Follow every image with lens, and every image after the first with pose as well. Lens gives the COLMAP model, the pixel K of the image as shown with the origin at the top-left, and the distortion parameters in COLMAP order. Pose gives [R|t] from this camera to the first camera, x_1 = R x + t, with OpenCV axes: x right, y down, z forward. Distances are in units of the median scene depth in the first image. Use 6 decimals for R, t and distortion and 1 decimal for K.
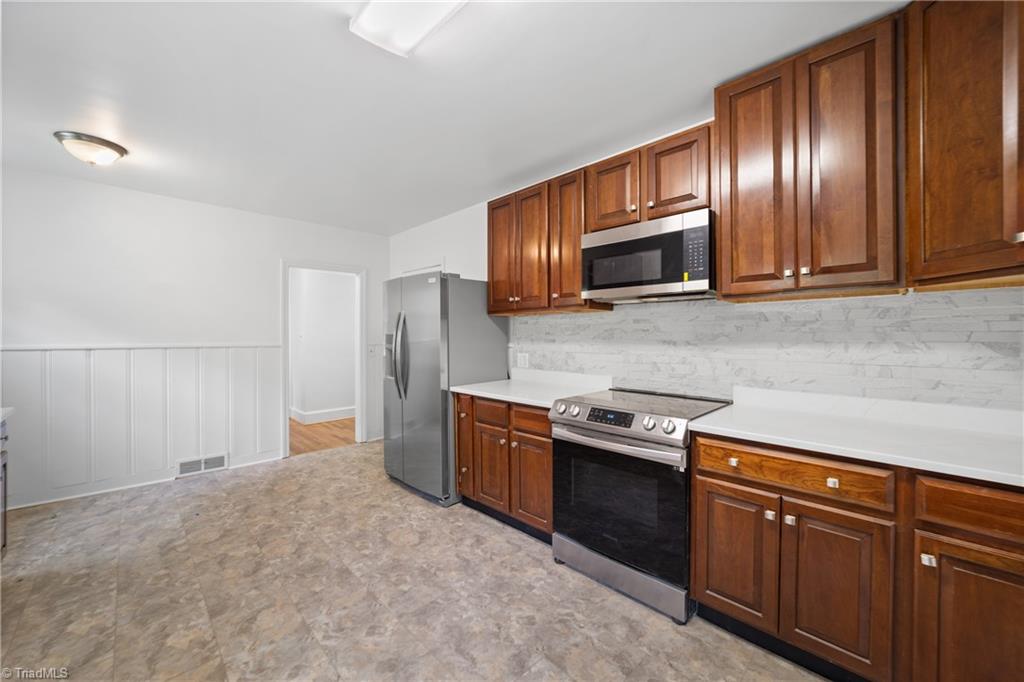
lens RADIAL K [[396.6, 0, 520.5], [0, 396.6, 336.5], [0, 0, 1]] dist [-0.021689, 0.006874]
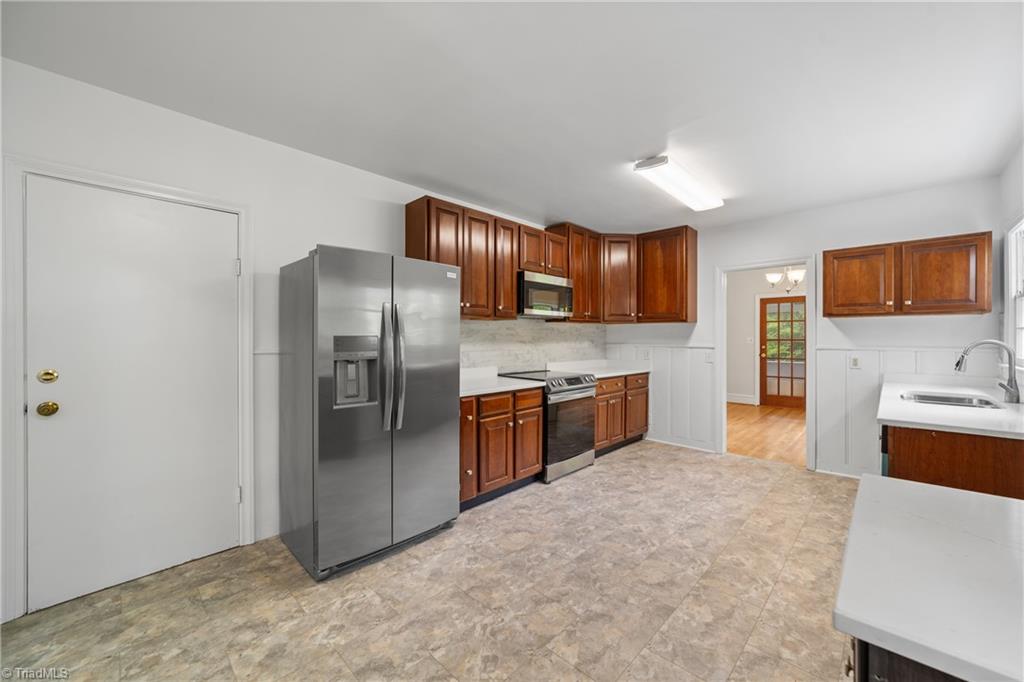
lens RADIAL K [[394.0, 0, 520.4], [0, 394.0, 342.8], [0, 0, 1]] dist [-0.022879, 0.007026]
pose [[-0.019018, -0.013406, 0.999729, -1.401429], [0.002318, 0.999907, 0.013452, -0.004424], [-0.999816, 0.002574, -0.018985, 1.102529]]
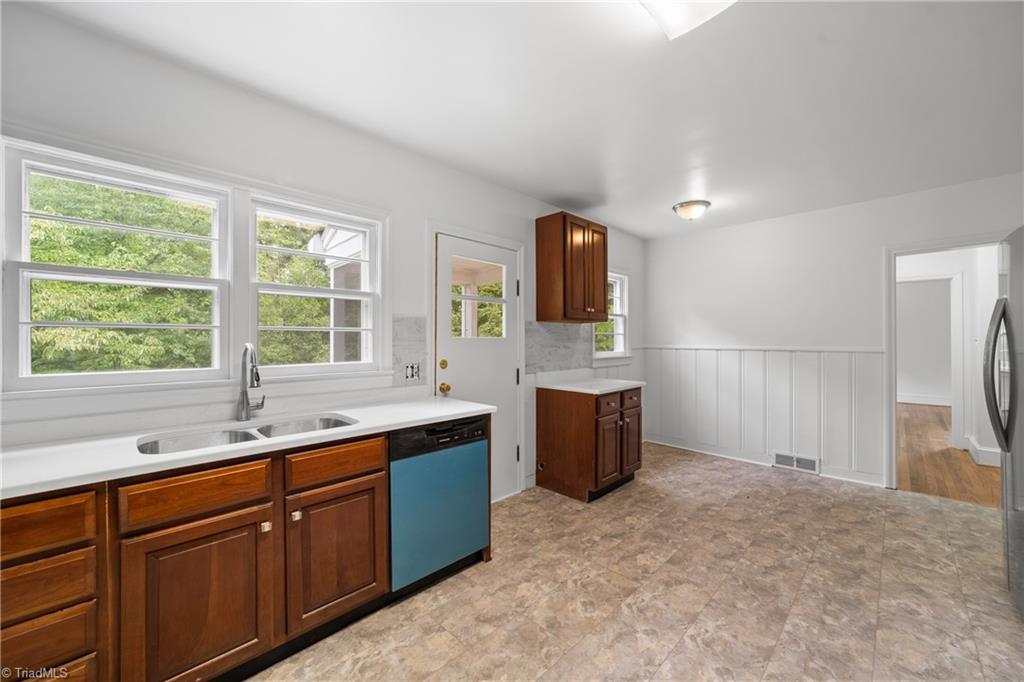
lens RADIAL K [[396.6, 0, 520.5], [0, 396.6, 336.5], [0, 0, 1]] dist [-0.021689, 0.006874]
pose [[0.013092, -0.008186, -0.999881, 0.376362], [-0.000688, 0.999966, -0.008196, -0.002328], [0.999914, 0.000795, 0.013086, 0.391020]]
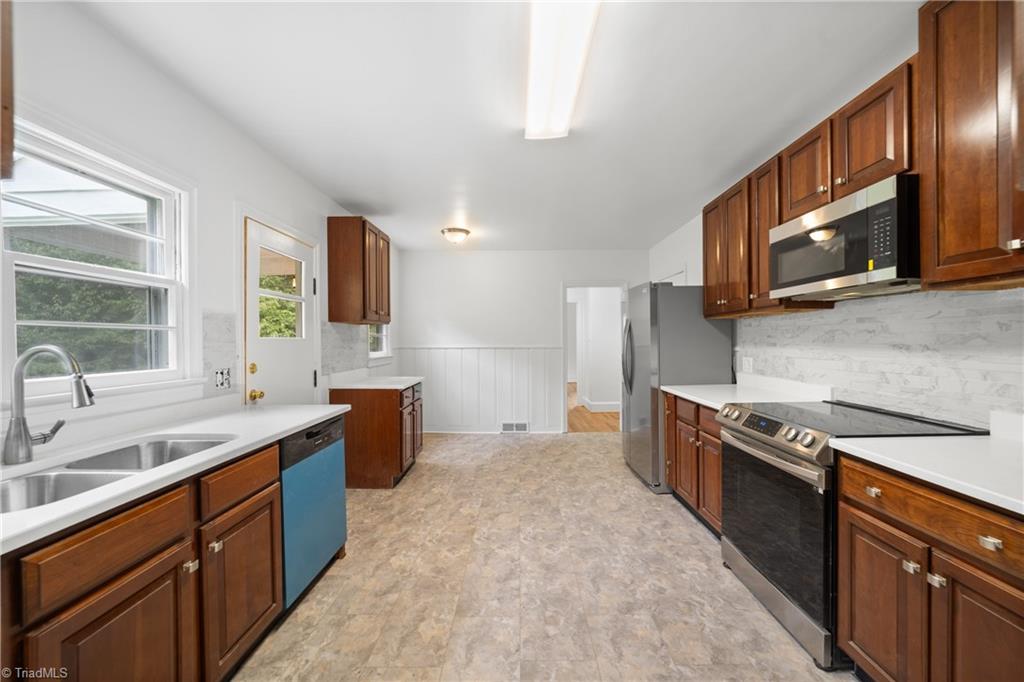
lens RADIAL K [[394.0, 0, 520.4], [0, 394.0, 342.8], [0, 0, 1]] dist [-0.022879, 0.007026]
pose [[0.707227, 0.000594, -0.706986, 0.409328], [0.003722, 0.999983, 0.004564, 0.001423], [0.706976, -0.005859, 0.707213, -0.060488]]
